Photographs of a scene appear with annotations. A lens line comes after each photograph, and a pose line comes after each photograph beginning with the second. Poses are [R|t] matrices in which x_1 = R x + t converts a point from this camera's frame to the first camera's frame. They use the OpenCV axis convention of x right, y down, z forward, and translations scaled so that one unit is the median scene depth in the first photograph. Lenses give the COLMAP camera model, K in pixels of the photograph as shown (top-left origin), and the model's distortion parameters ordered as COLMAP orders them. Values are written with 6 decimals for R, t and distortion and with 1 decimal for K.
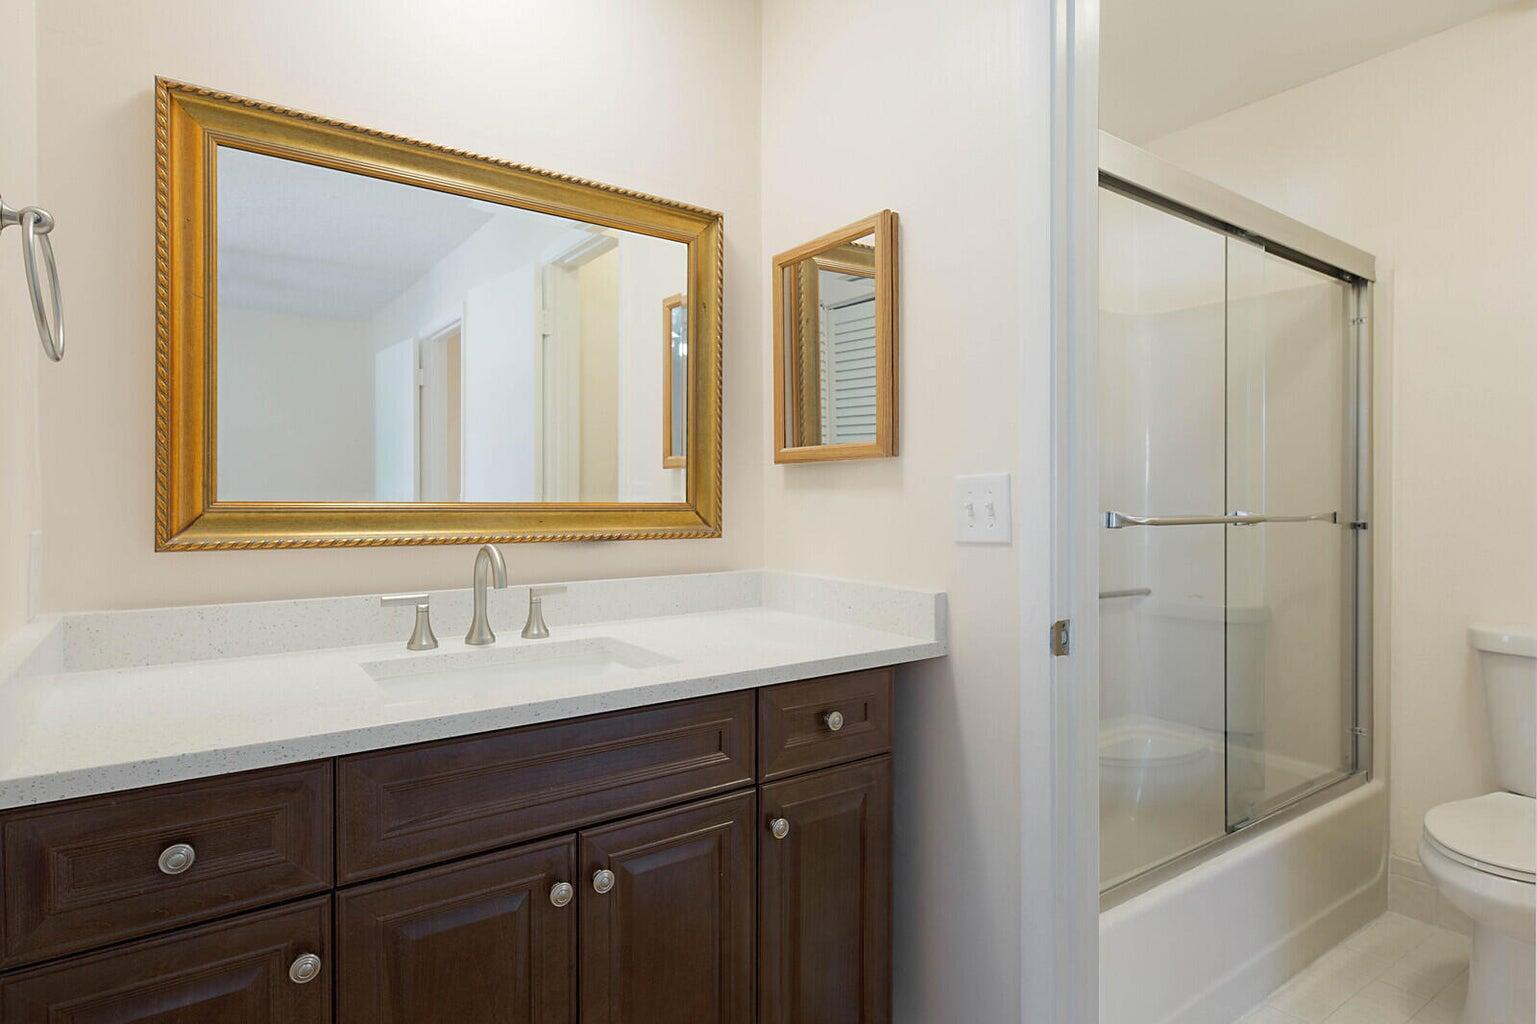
lens RADIAL K [[825.2, 0, 775.7], [0, 825.2, 493.9], [0, 0, 1]] dist [0.006140, 0.000258]
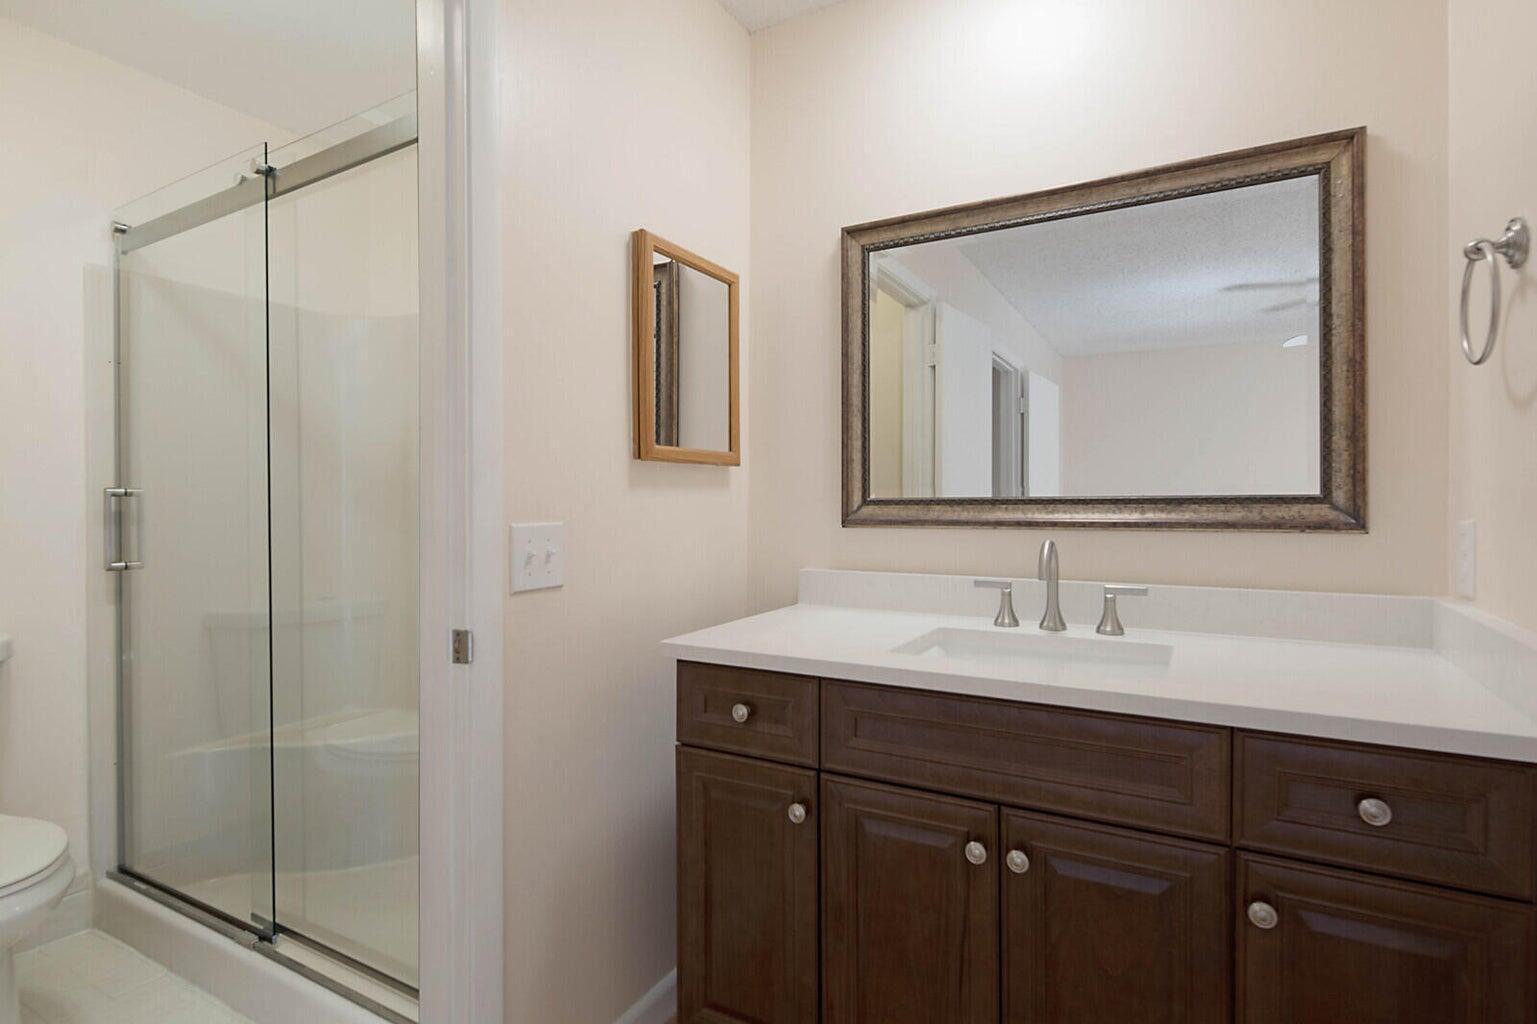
lens RADIAL K [[755.7, 0, 783.6], [0, 755.7, 503.8], [0, 0, 1]] dist [-0.002143, 0.000417]
pose [[0.451798, 0.008401, -0.892081, 0.432094], [0.000332, 0.999954, 0.009585, 0.003960], [0.892120, -0.004627, 0.451774, 0.257418]]
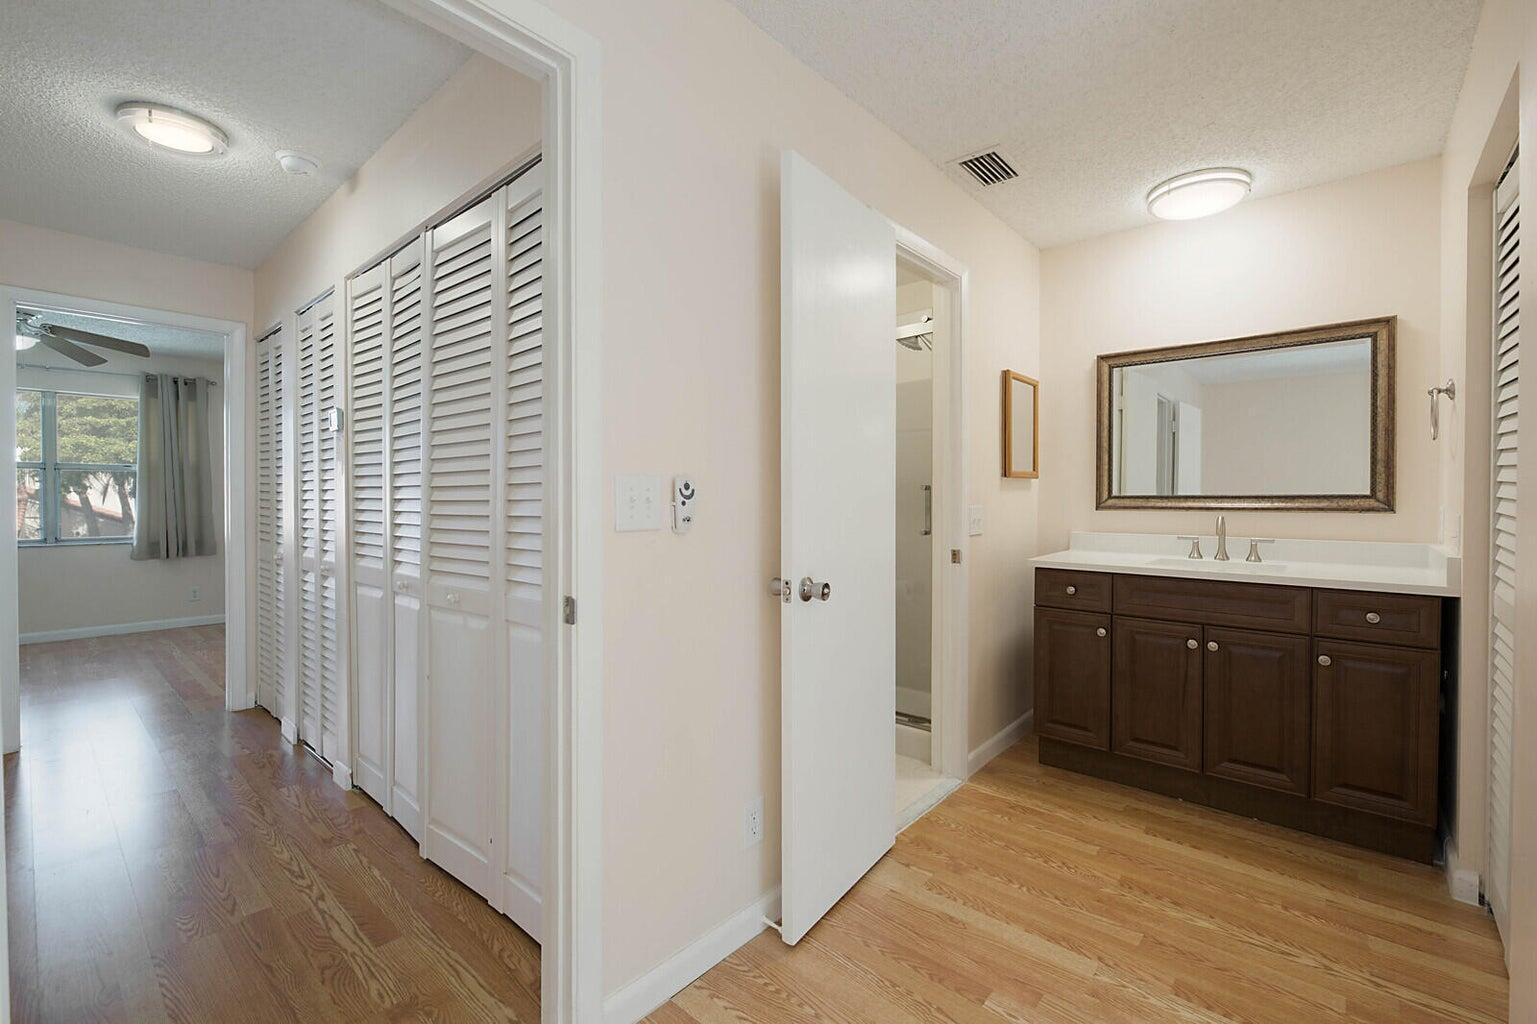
lens RADIAL K [[652.0, 0, 775.3], [0, 652.0, 501.9], [0, 0, 1]] dist [0.002523, -0.002562]
pose [[0.259816, 0.018579, -0.965479, 1.165000], [0.001666, 0.999805, 0.019688, -0.015473], [0.965657, -0.006723, 0.259734, -0.695071]]
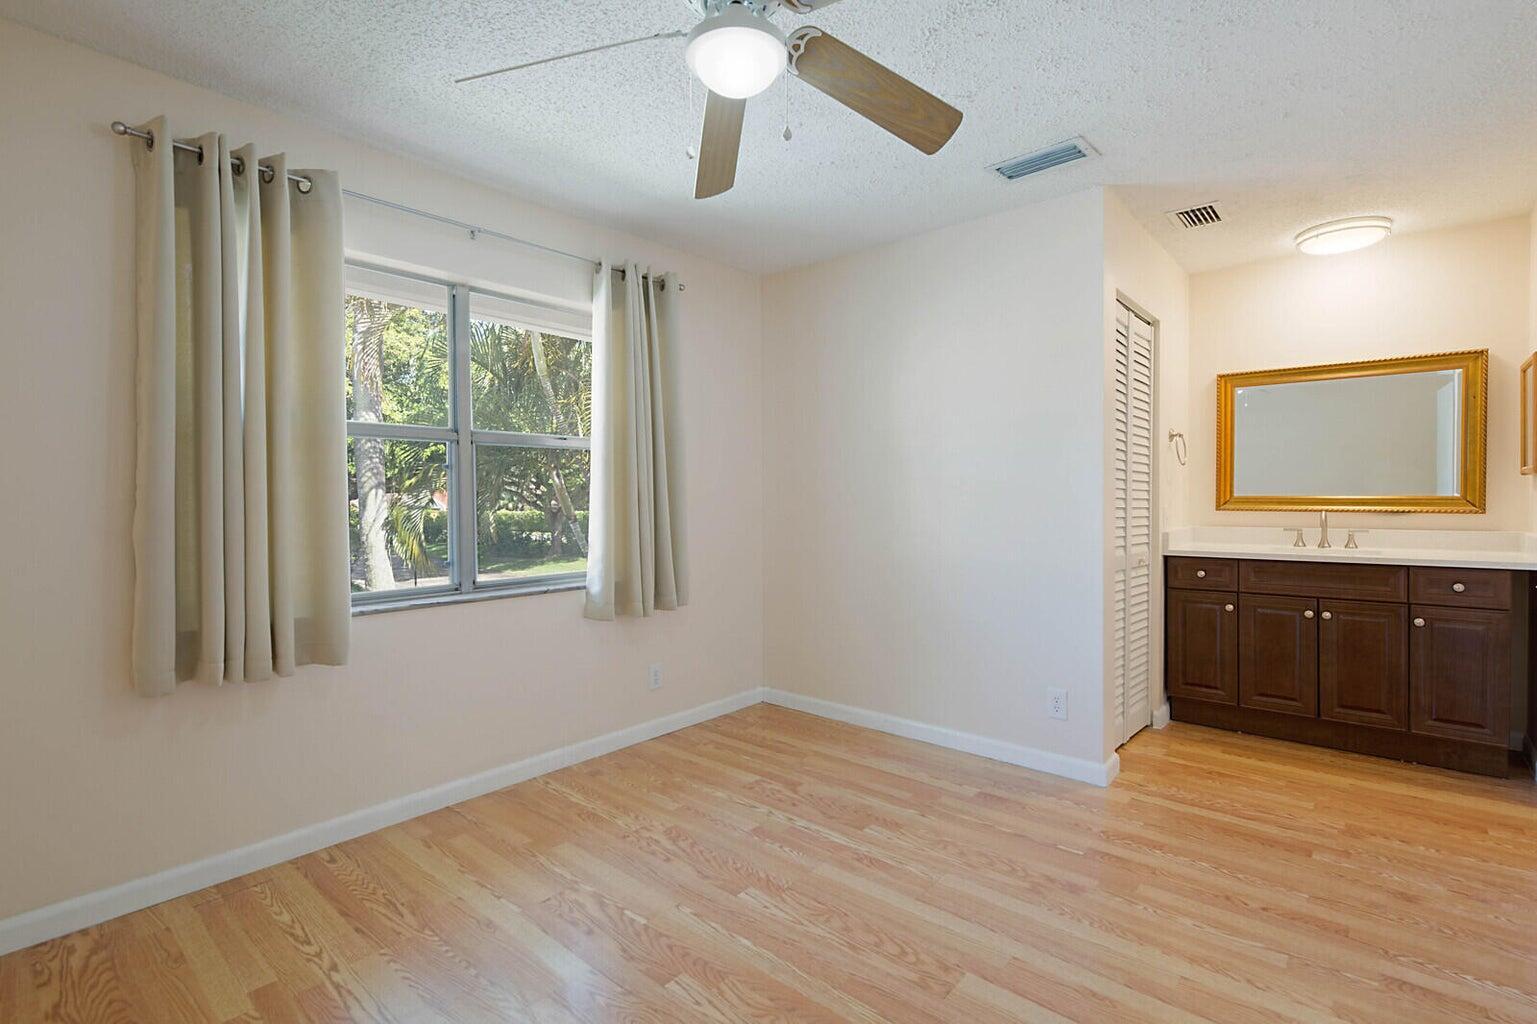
lens RADIAL K [[717.5, 0, 759.1], [0, 717.5, 519.7], [0, 0, 1]] dist [0.008905, -0.001024]
pose [[0.215907, 0.031053, -0.975920, 1.704393], [0.008093, 0.999403, 0.033590, -0.007717], [0.976380, -0.015151, 0.215527, -1.454109]]
